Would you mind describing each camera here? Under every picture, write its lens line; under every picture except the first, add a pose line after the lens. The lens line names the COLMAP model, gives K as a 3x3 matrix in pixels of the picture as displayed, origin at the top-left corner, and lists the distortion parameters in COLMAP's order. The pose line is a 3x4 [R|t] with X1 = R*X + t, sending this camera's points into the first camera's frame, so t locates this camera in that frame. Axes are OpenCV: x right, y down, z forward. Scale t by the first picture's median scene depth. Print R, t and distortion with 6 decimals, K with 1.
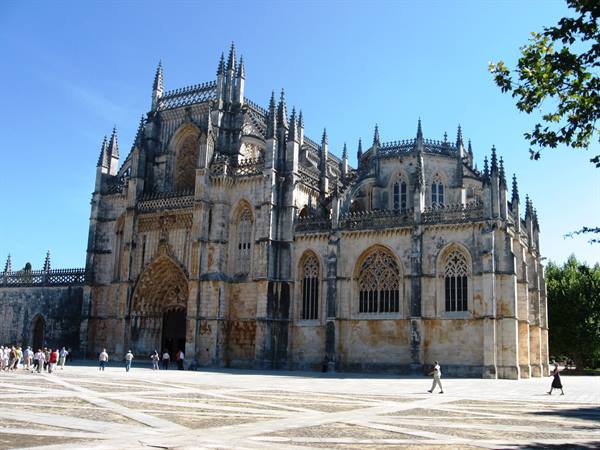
lens RADIAL K [[613.6, 0, 300.5], [0, 613.6, 226.7], [0, 0, 1]] dist [-0.111657, 0.000000]
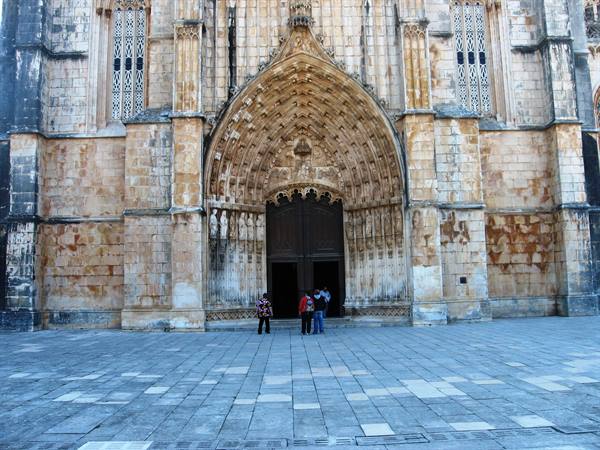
lens RADIAL K [[613.6, 0, 299.2], [0, 613.6, 221.5], [0, 0, 1]] dist [-0.111657, 0.000000]
pose [[0.866152, 0.006378, 0.499740, -0.419168], [-0.047414, 0.996457, 0.069462, 0.125391], [-0.497527, -0.083859, 0.863386, 0.633316]]
